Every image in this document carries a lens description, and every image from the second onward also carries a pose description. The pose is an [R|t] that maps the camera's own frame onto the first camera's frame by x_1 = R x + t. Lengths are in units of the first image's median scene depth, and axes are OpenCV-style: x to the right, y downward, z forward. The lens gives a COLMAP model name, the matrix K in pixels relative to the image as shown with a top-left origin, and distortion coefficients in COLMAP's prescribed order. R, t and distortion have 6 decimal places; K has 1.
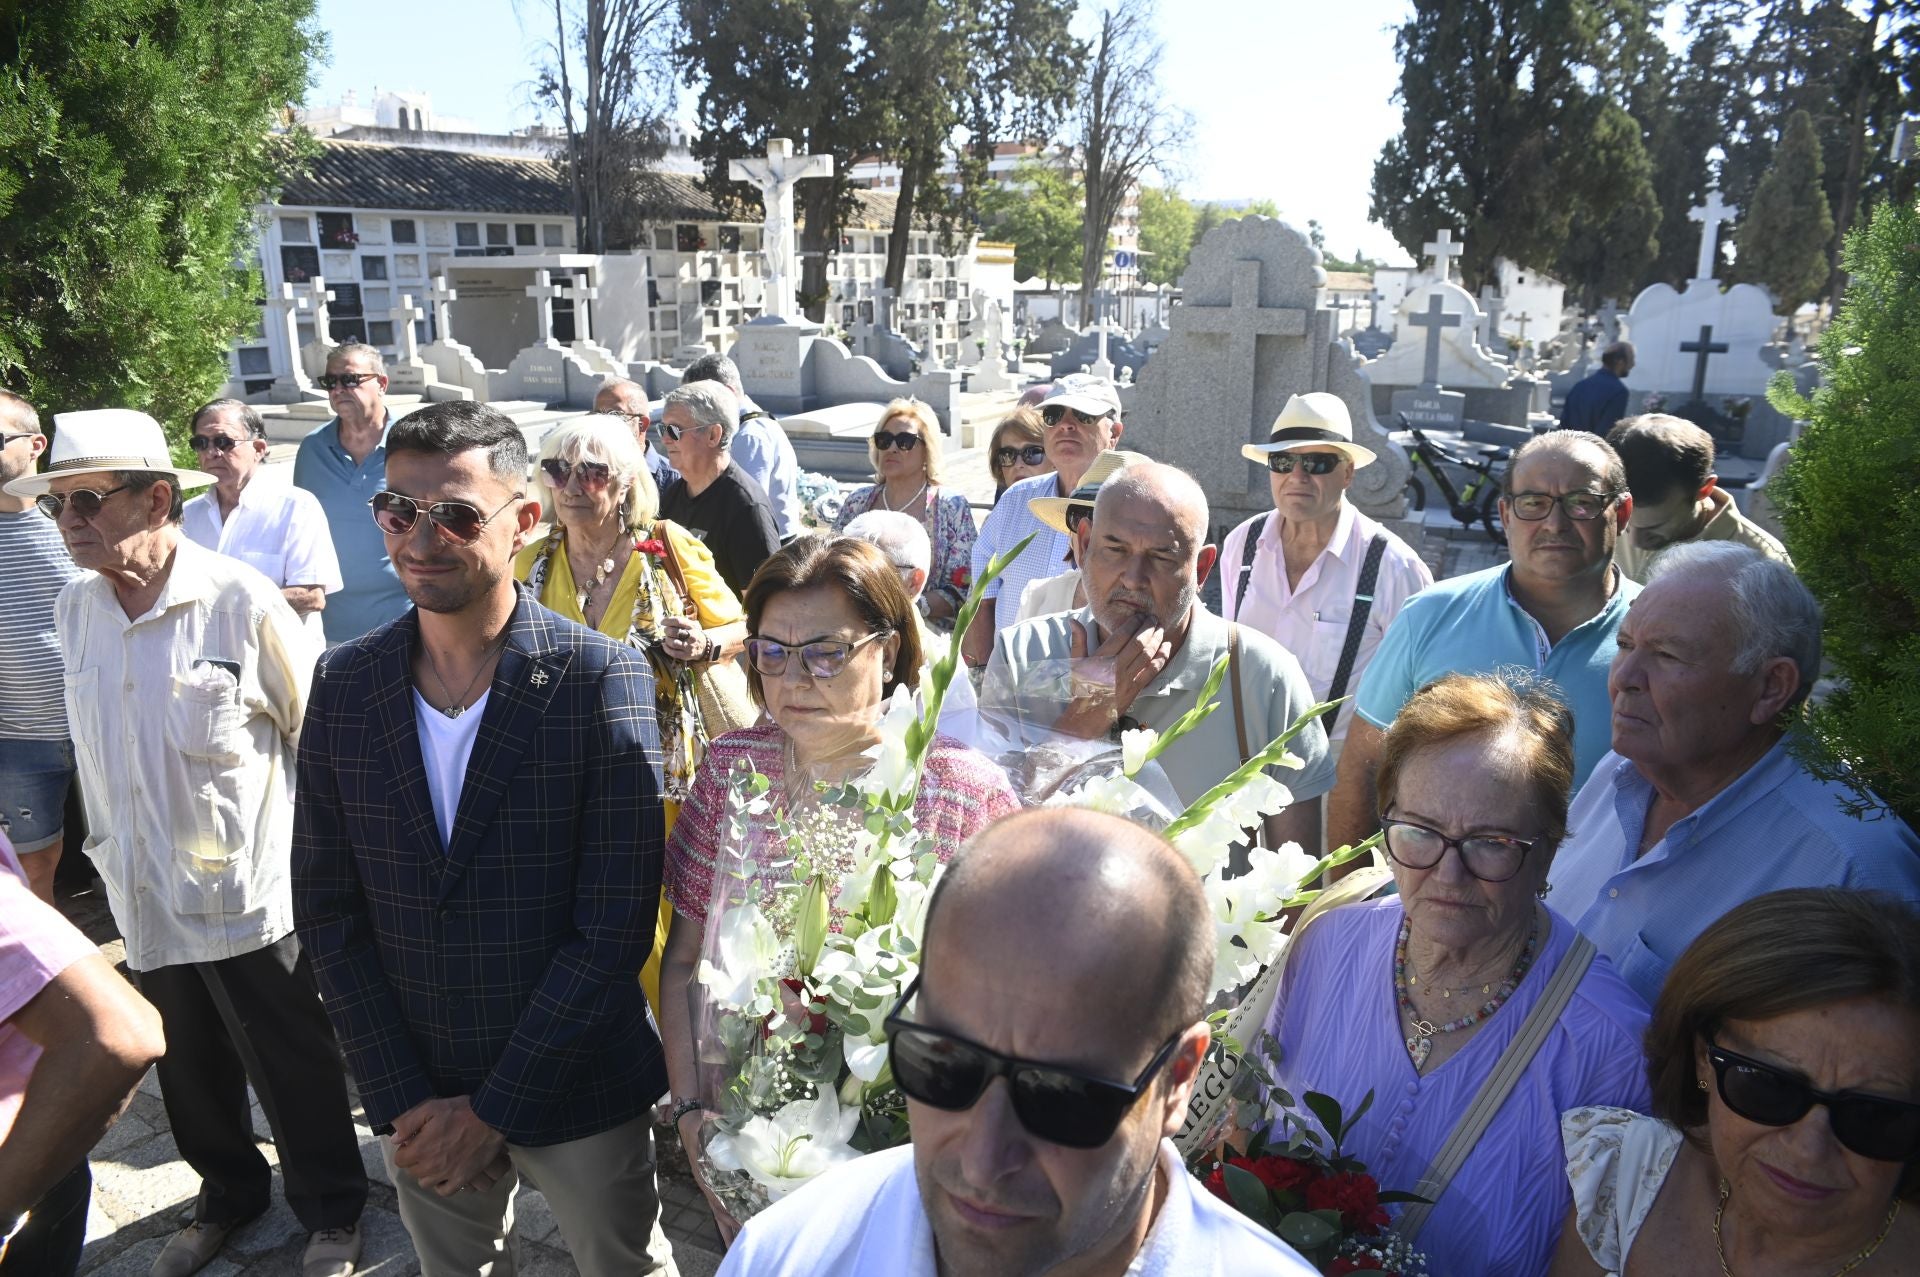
lens RADIAL K [[1302.3, 0, 959.0], [0, 1302.3, 647.3], [0, 0, 1]] dist [-0.118630, 0.090946]
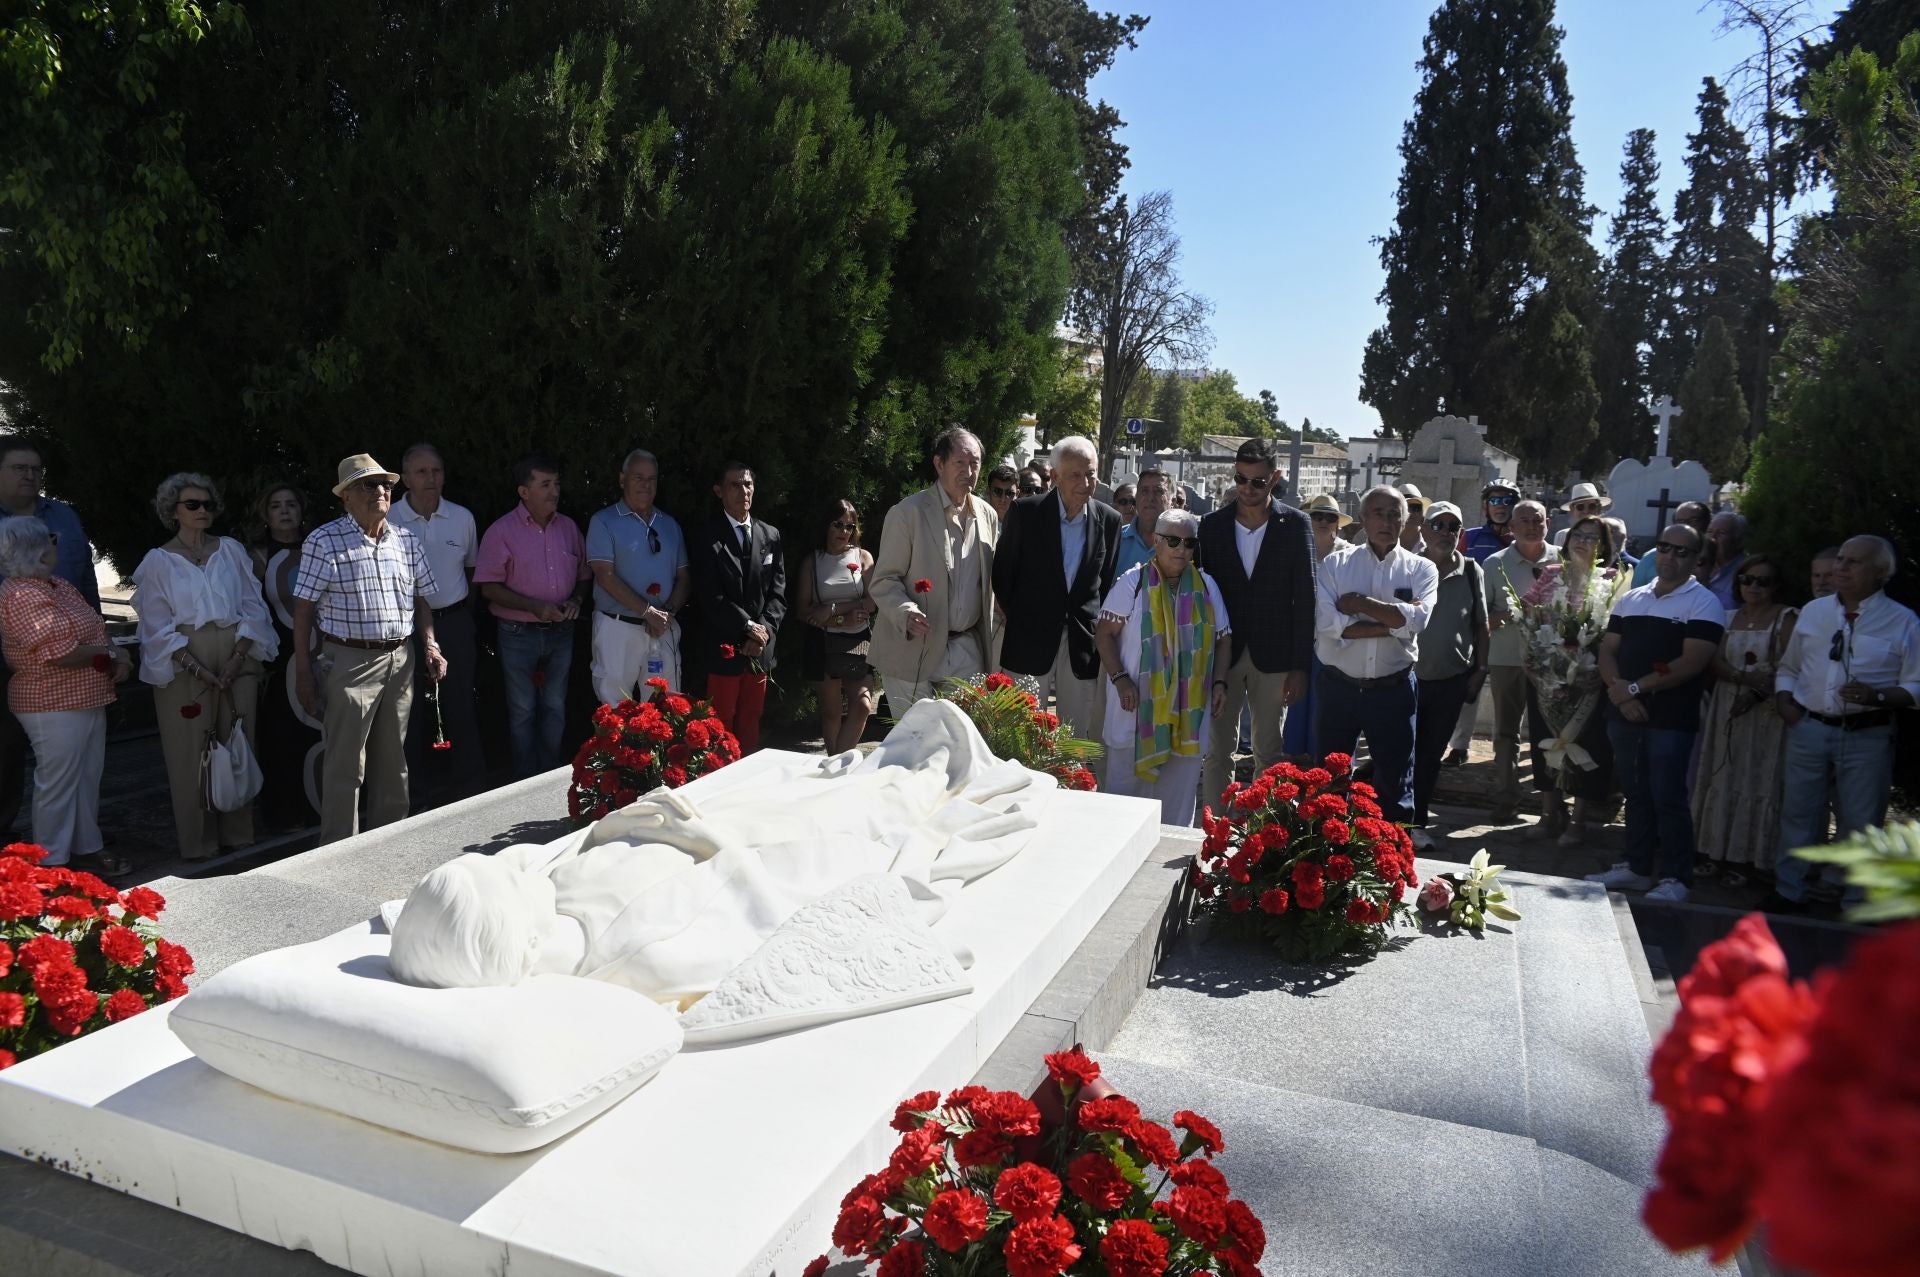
lens RADIAL K [[1295.7, 0, 965.0], [0, 1295.7, 638.9], [0, 0, 1]] dist [-0.120806, 0.097949]
pose [[0.998874, 0.028382, 0.038007, -0.074756], [-0.023501, 0.992099, -0.123235, 0.032458], [-0.041204, 0.122203, 0.991649, -0.108900]]
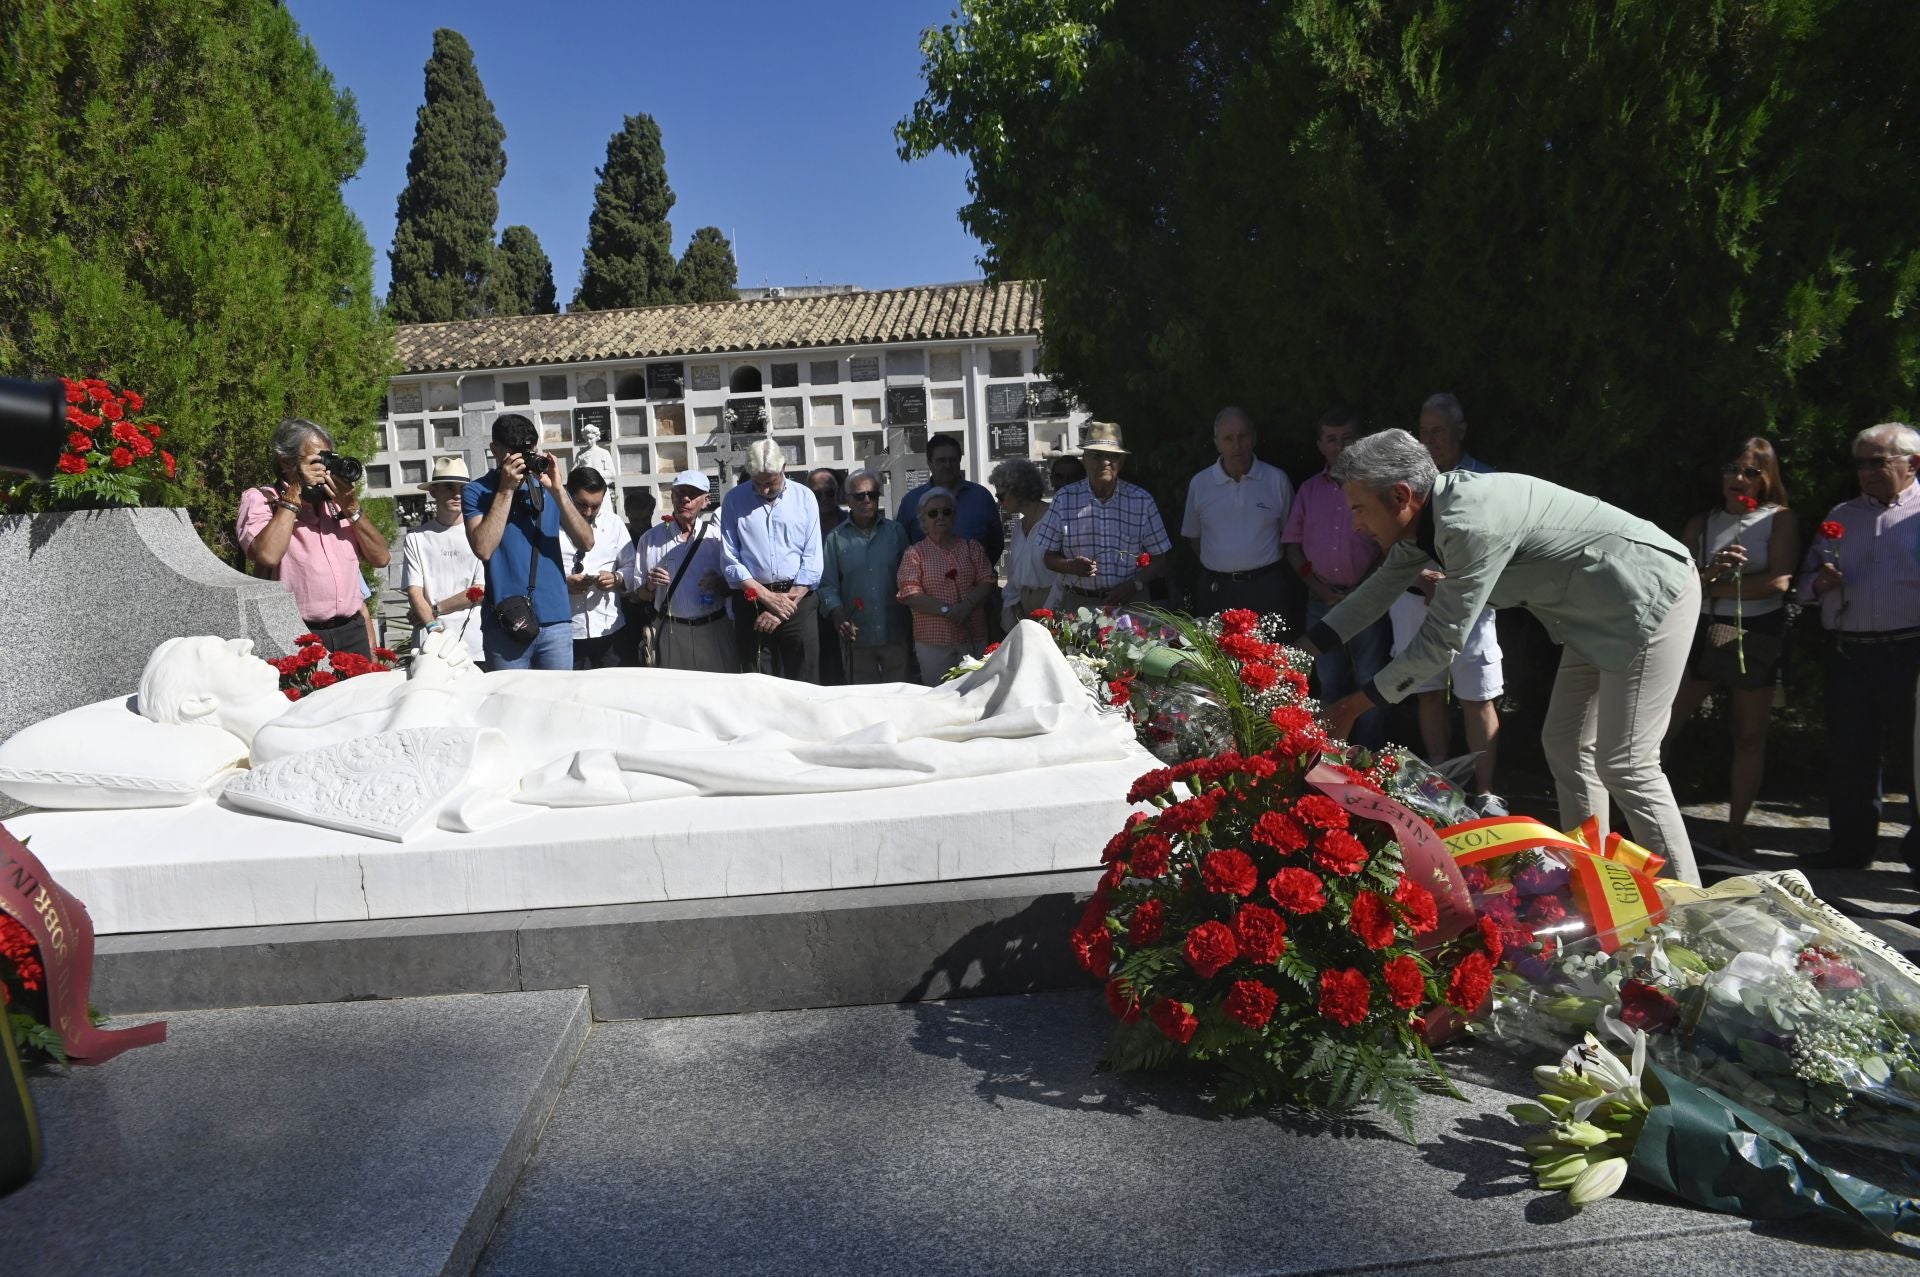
lens RADIAL K [[1302.3, 0, 959.0], [0, 1302.3, 647.3], [0, 0, 1]] dist [-0.118630, 0.090946]
pose [[0.467989, 0.082756, -0.879851, -0.018080], [-0.193512, 0.981040, -0.010655, 0.029029], [0.862287, 0.175248, 0.475130, -0.062096]]
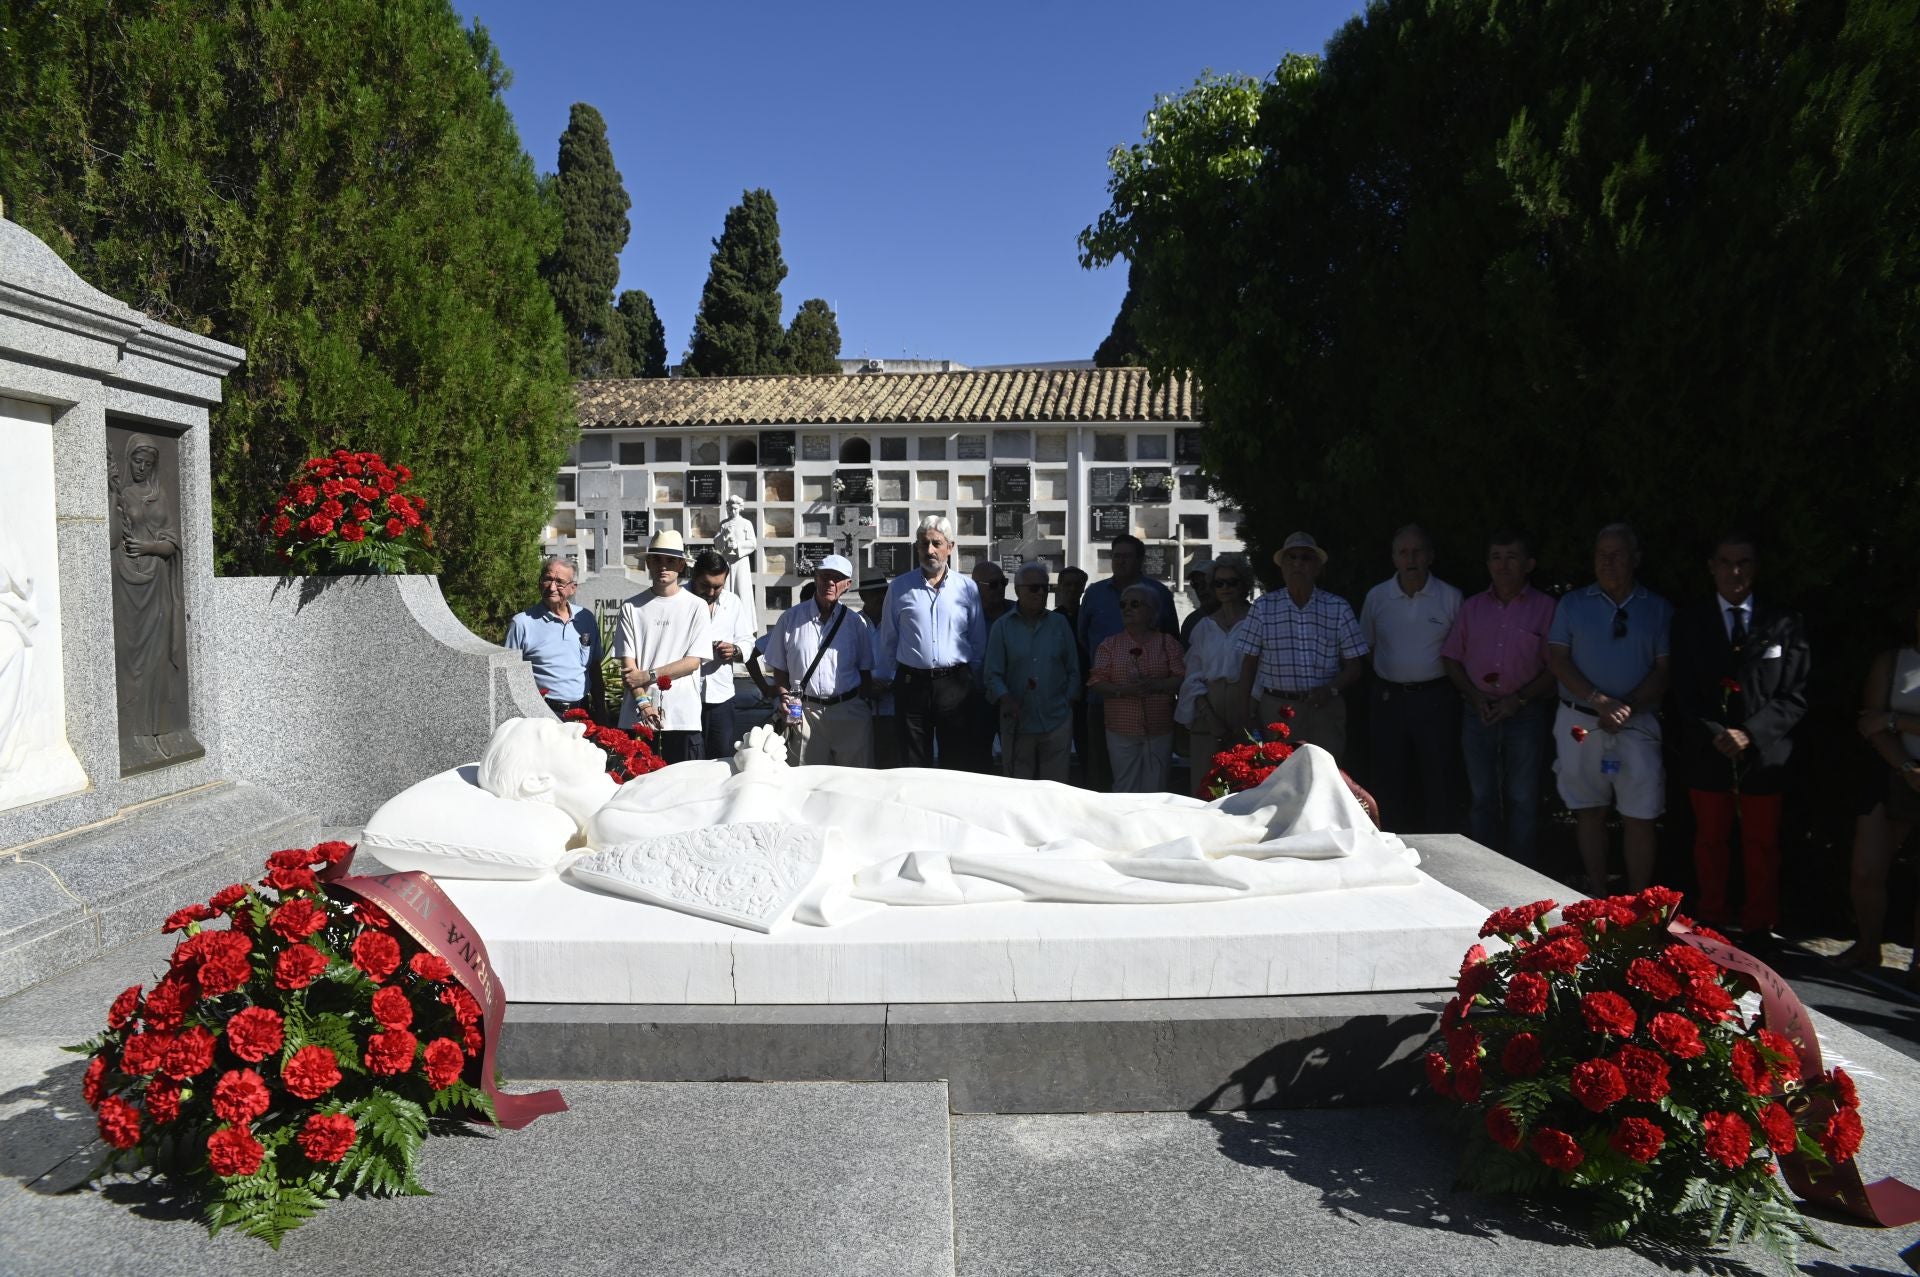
lens RADIAL K [[1295.7, 0, 965.0], [0, 1295.7, 638.9], [0, 0, 1]] dist [-0.120806, 0.097949]
pose [[0.422281, 0.052807, -0.904926, -0.020247], [-0.247539, 0.967075, -0.059080, 0.029474], [0.872011, 0.248952, 0.421449, -0.074533]]
